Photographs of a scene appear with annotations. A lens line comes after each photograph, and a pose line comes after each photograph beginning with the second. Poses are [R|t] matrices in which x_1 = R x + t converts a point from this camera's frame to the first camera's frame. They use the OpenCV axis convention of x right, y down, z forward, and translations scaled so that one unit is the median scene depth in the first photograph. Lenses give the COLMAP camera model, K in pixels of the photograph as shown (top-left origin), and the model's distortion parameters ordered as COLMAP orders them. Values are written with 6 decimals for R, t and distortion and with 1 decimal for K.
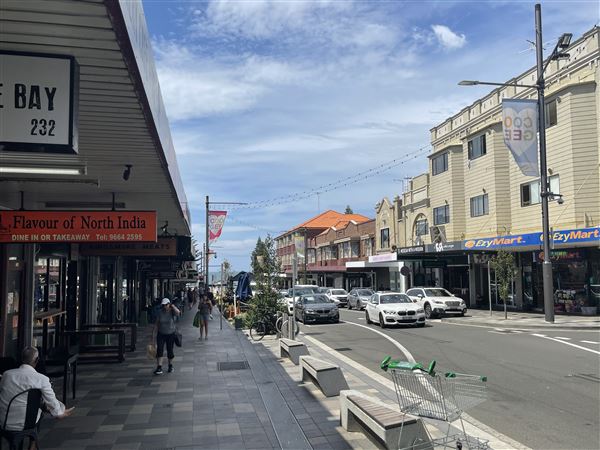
lens RADIAL K [[537.1, 0, 305.2], [0, 537.1, 232.6], [0, 0, 1]] dist [0.075231, -0.091900]
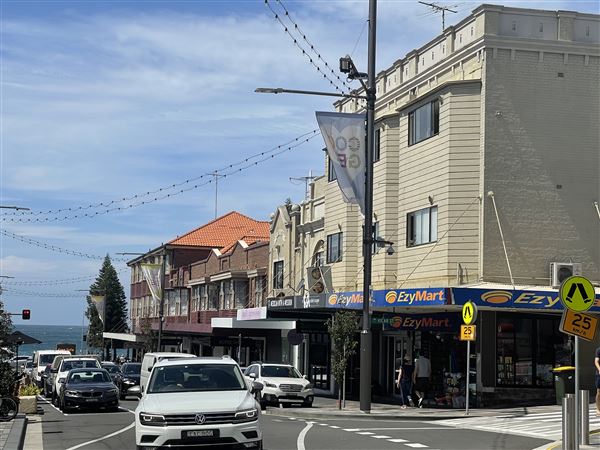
lens RADIAL K [[1206.2, 0, 300.0], [0, 1206.2, 225.0], [0, 0, 1]] dist [0.104847, 0.019411]
pose [[0.998198, 0.037758, 0.046645, 0.159443], [-0.037029, 0.999180, -0.016393, -0.036917], [-0.047226, 0.014636, 0.998777, -0.395094]]
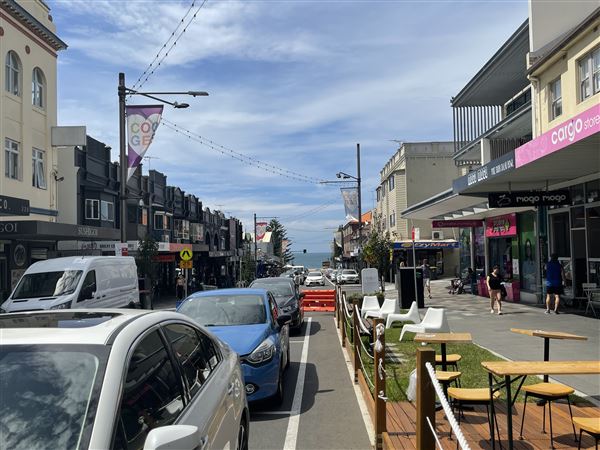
lens RADIAL K [[537.1, 0, 305.2], [0, 537.1, 232.6], [0, 0, 1]] dist [0.075231, -0.091900]
pose [[0.976751, -0.018580, -0.213569, 0.413086], [0.026473, 0.999066, 0.034157, -0.081862], [0.212735, -0.039017, 0.976331, -0.740994]]
